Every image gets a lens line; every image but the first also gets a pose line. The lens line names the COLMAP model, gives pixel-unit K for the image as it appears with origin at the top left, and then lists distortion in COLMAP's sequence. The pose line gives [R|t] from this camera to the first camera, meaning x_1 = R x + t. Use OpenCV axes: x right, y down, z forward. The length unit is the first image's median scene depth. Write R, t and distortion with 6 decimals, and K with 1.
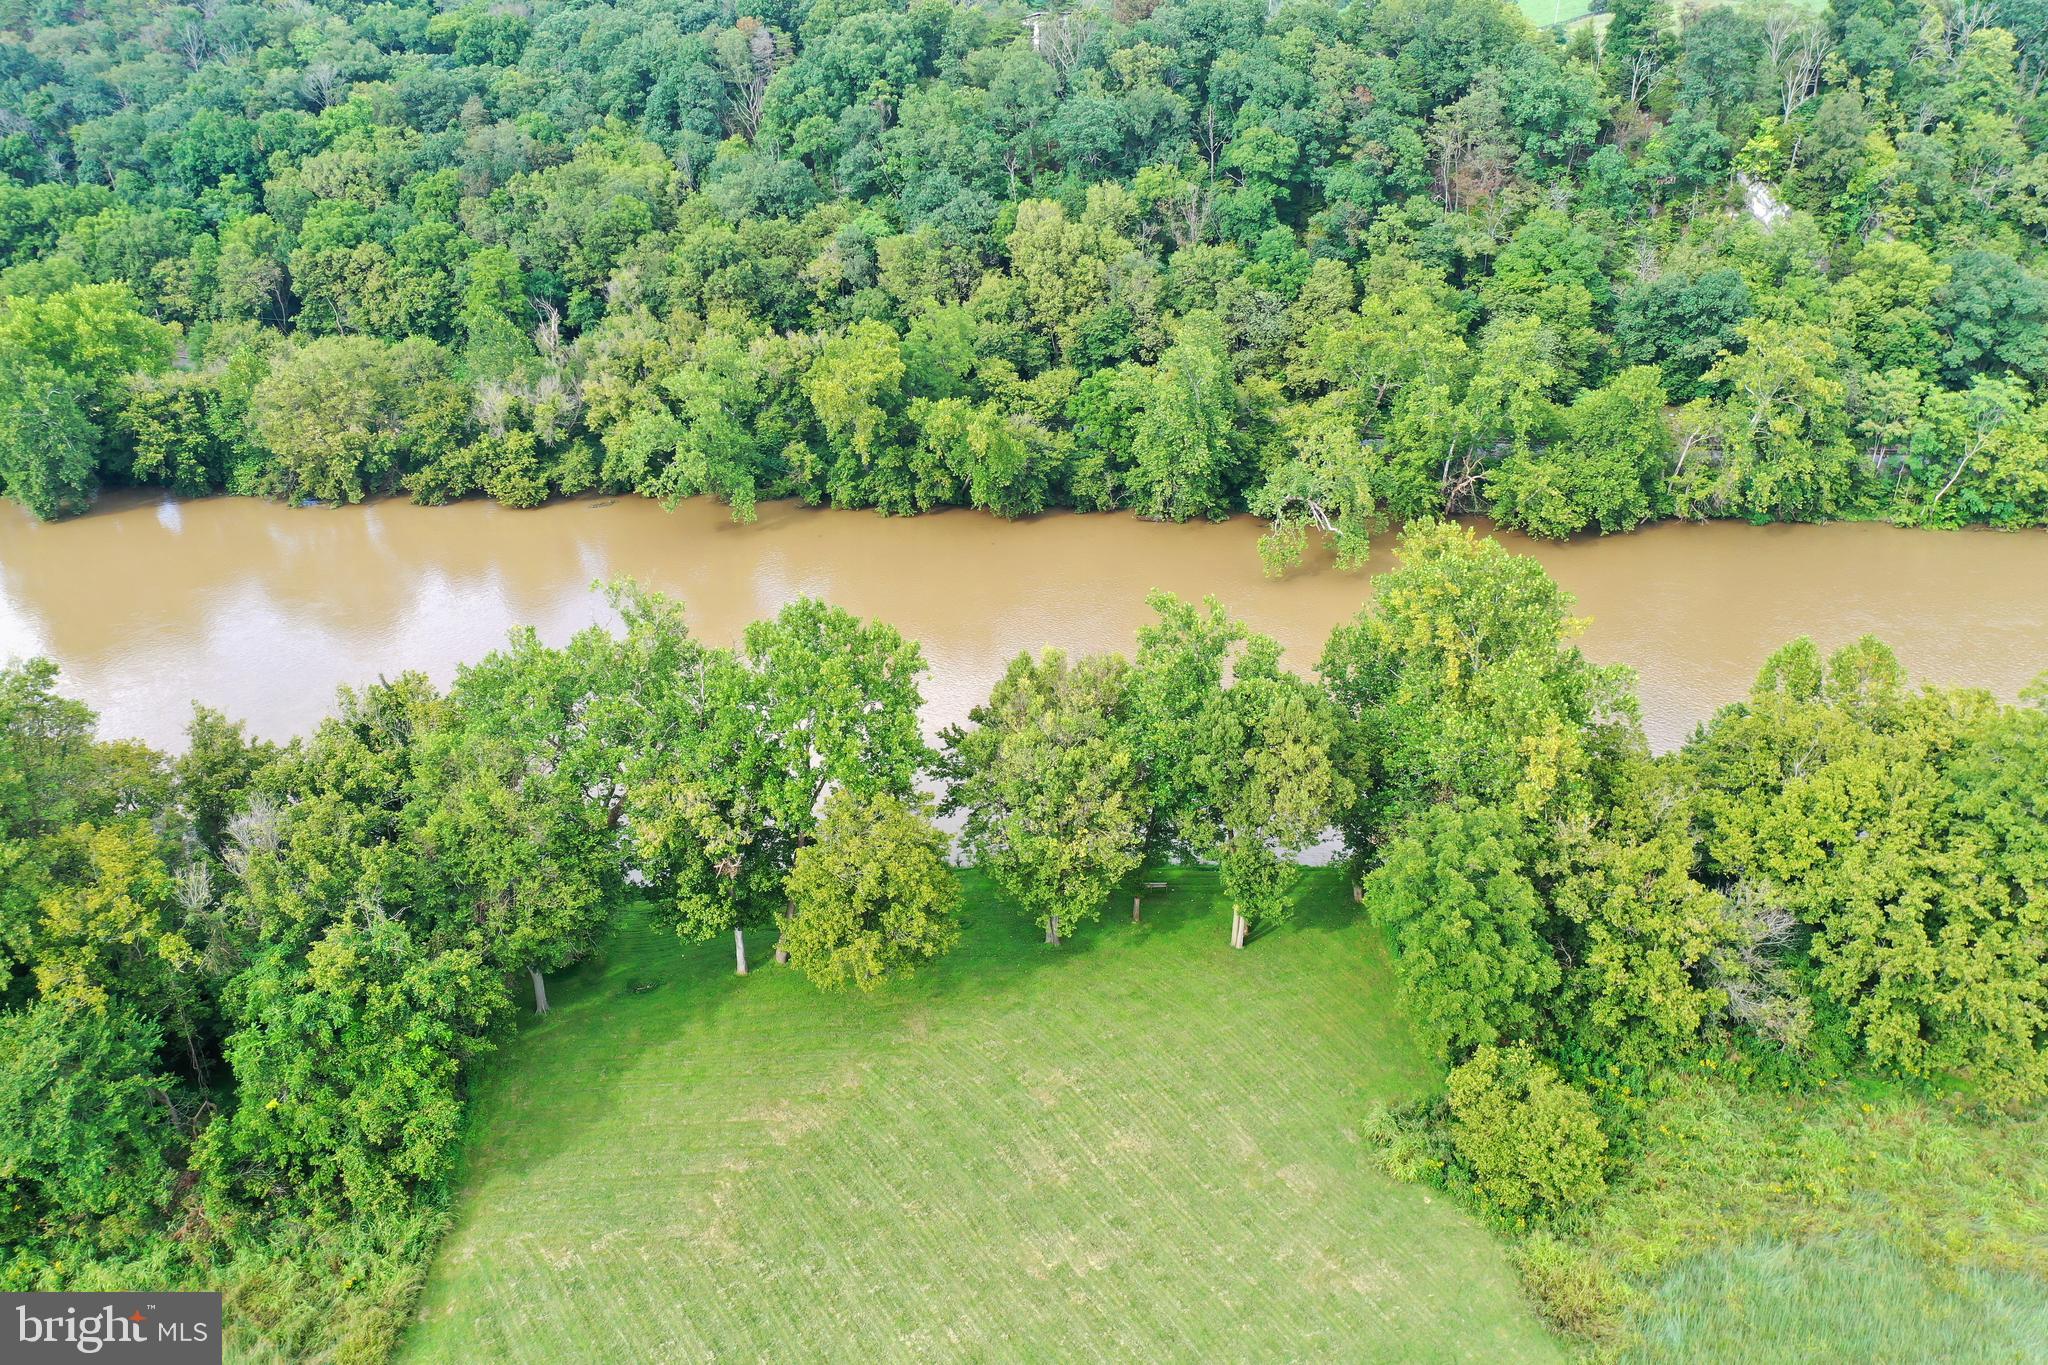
lens RADIAL K [[1603.4, 0, 1021.2], [0, 1603.4, 673.9], [0, 0, 1]] dist [0.006520, -0.002429]
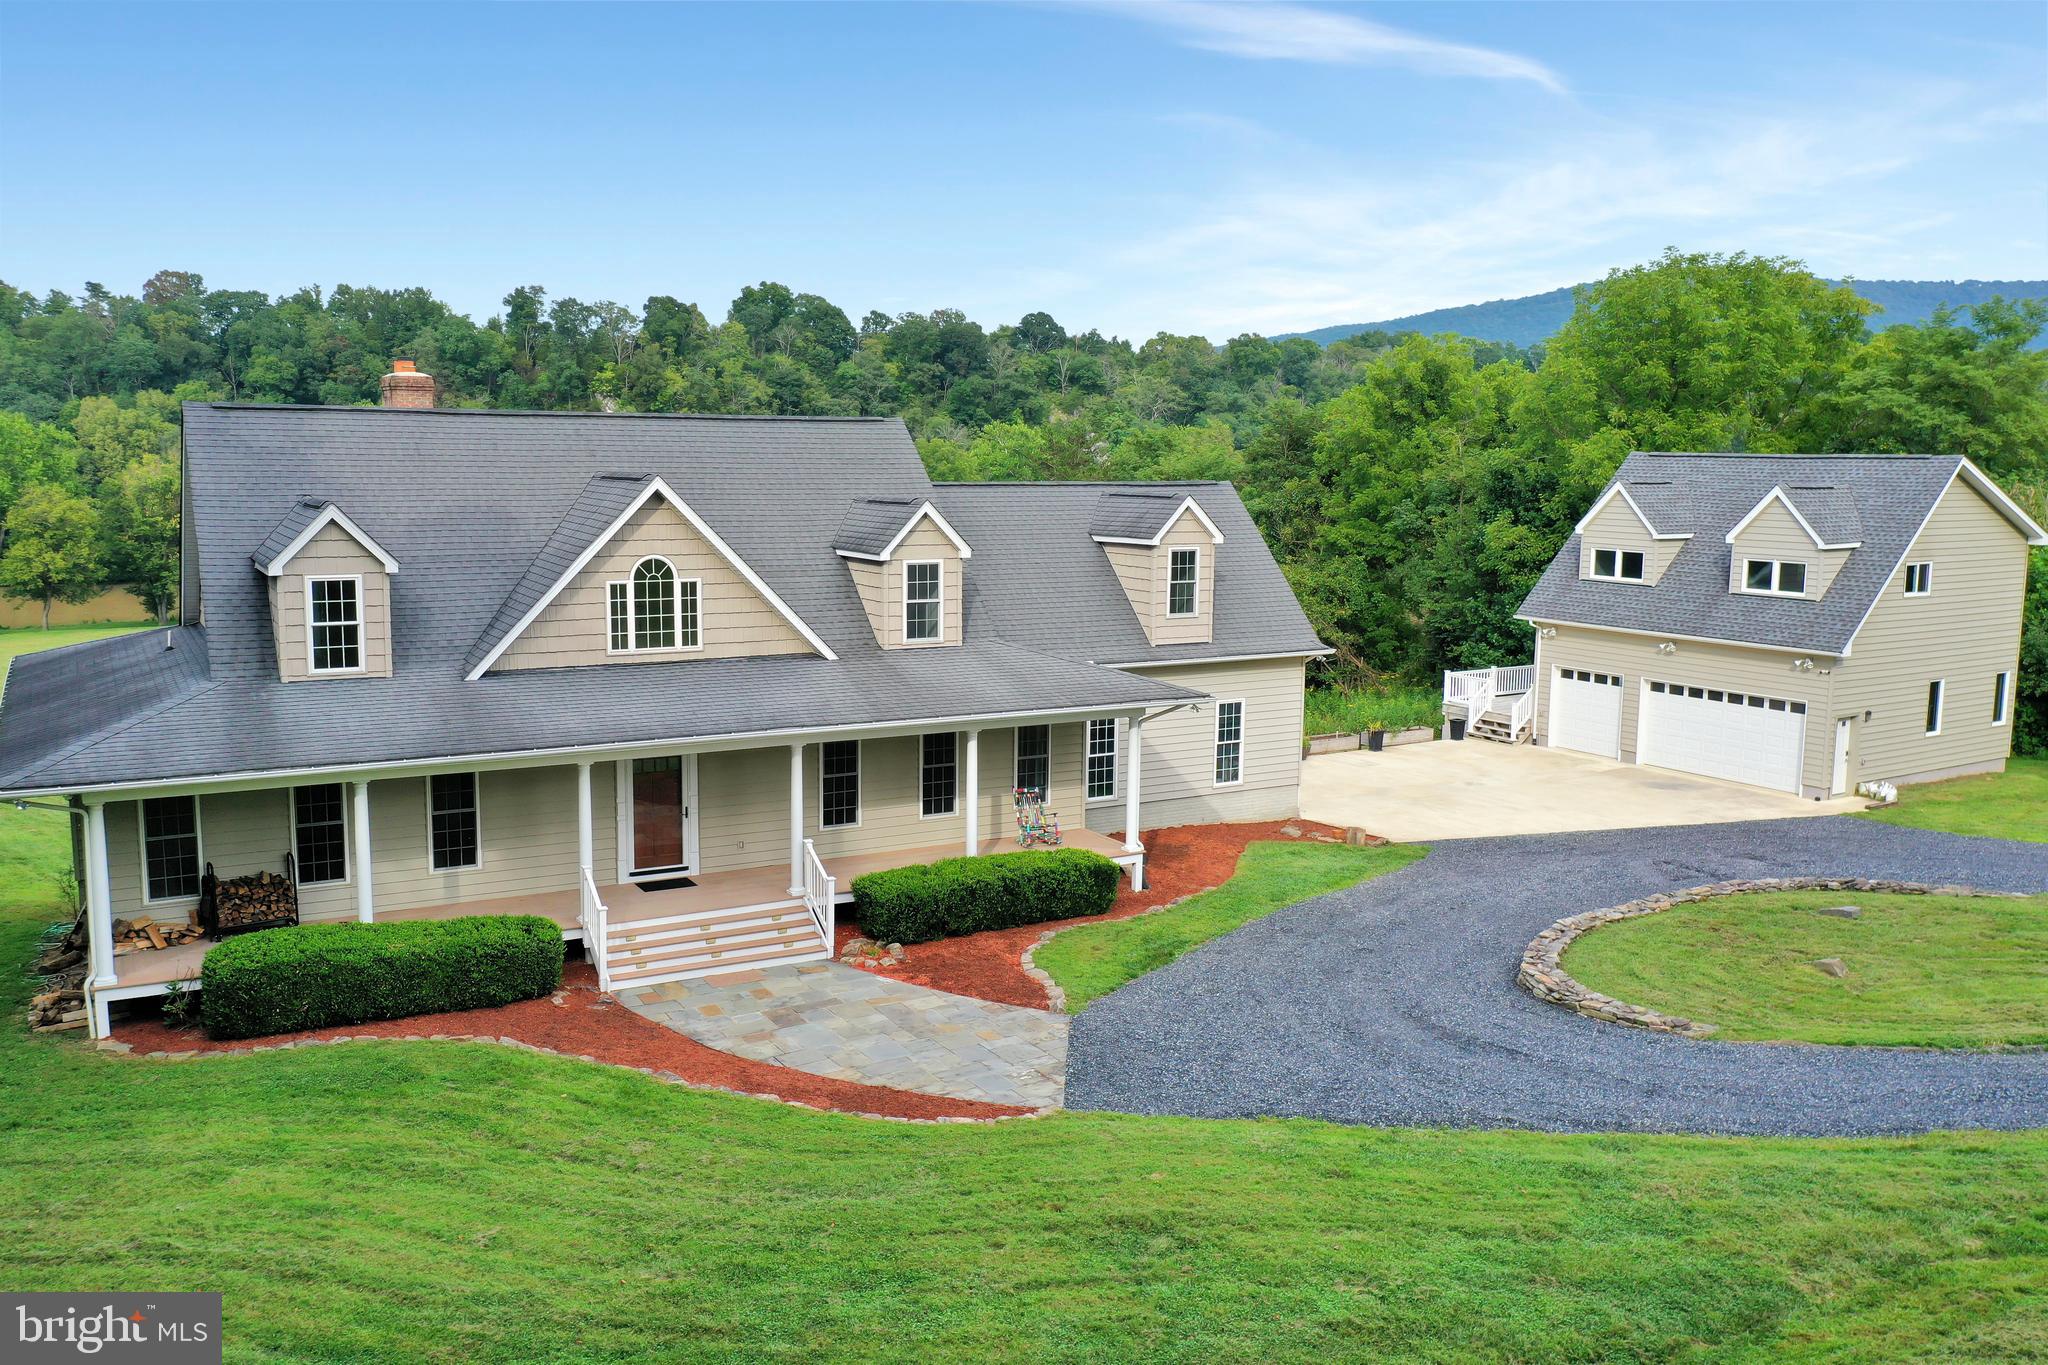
lens RADIAL K [[1633.8, 0, 1021.0], [0, 1633.8, 678.9], [0, 0, 1]] dist [-0.005968, 0.004051]
pose [[0.851193, -0.060327, 0.521374, -0.059614], [0.204586, 0.952934, -0.223745, 0.417510], [-0.483337, 0.297116, 0.823473, -0.469217]]
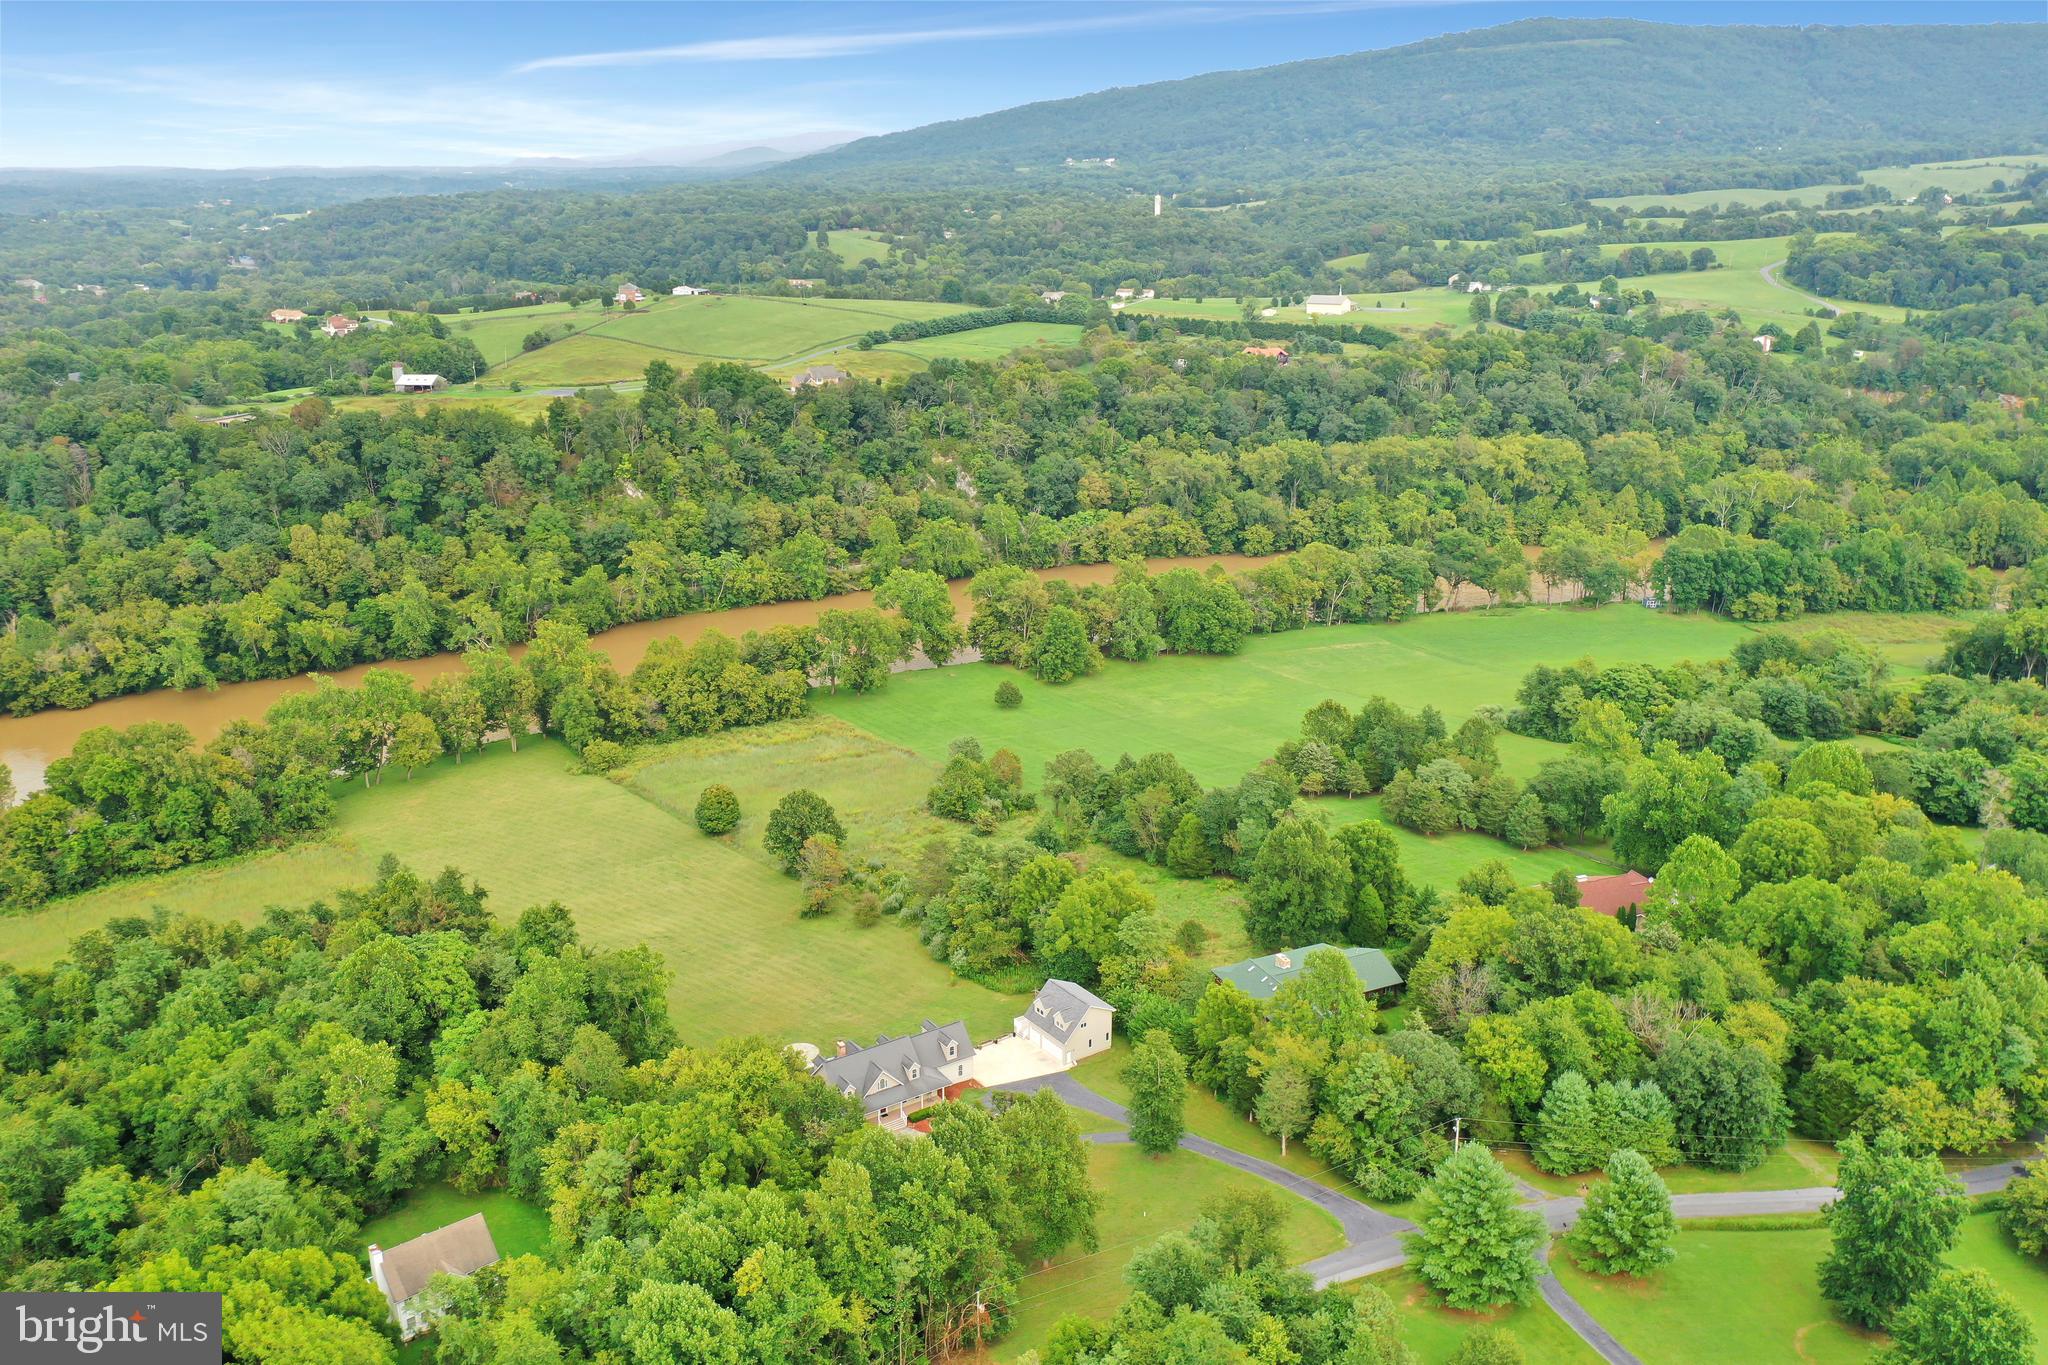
lens RADIAL K [[1616.0, 0, 1019.8], [0, 1616.0, 682.4], [0, 0, 1]] dist [-0.002640, -0.002481]
pose [[0.813803, -0.176274, 0.553762, -0.434109], [0.237942, 0.970423, -0.040771, 0.212024], [-0.530196, 0.164943, 0.831676, -1.222572]]
